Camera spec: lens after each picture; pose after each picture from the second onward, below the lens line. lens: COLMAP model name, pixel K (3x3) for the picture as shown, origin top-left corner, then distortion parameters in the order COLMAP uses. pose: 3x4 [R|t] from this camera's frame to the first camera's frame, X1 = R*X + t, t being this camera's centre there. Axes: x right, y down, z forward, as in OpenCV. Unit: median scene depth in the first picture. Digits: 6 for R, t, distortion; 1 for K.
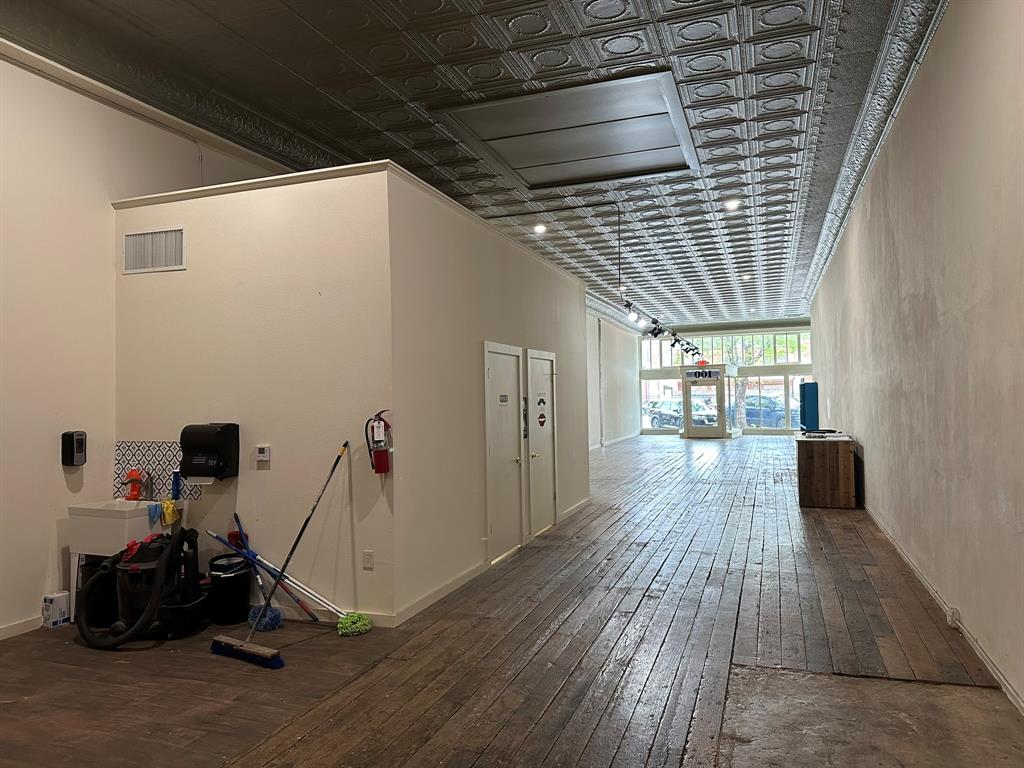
lens RADIAL K [[716.7, 0, 519.5], [0, 716.7, 380.5], [0, 0, 1]] dist [0.101899, -0.119293]
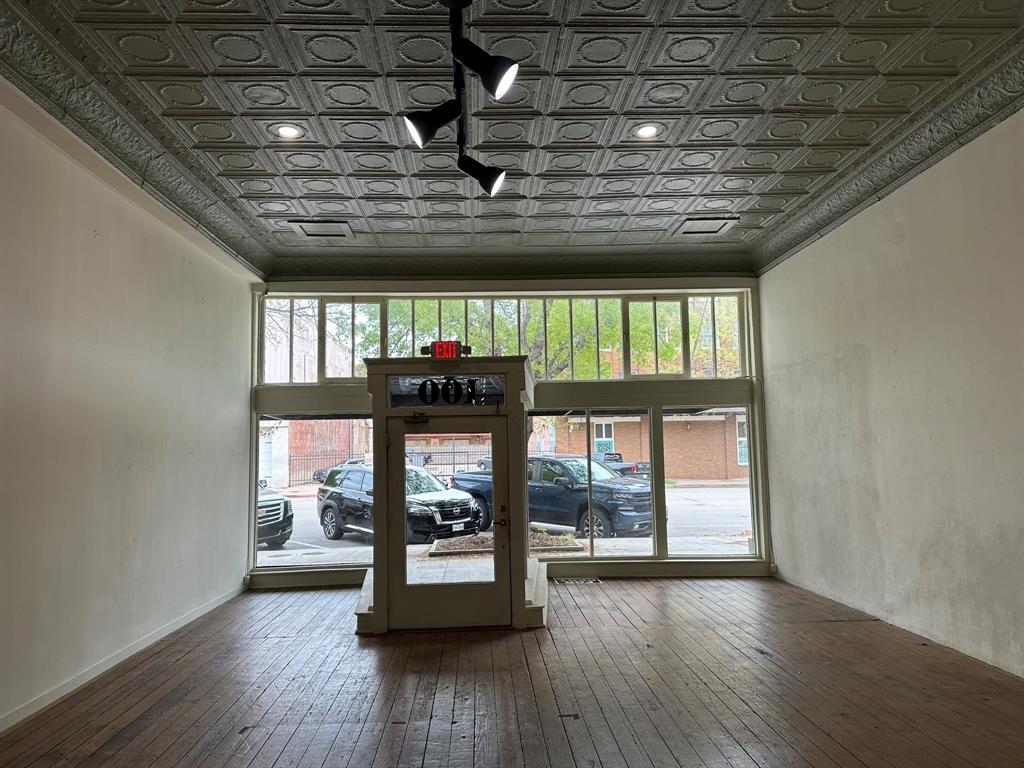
lens RADIAL K [[716.7, 0, 519.5], [0, 716.7, 380.5], [0, 0, 1]] dist [0.101899, -0.119293]
pose [[0.926370, 0.044754, 0.373947, 0.157441], [-0.016102, 0.996713, -0.079398, 0.007127], [-0.376271, 0.067531, 0.924045, 0.655775]]
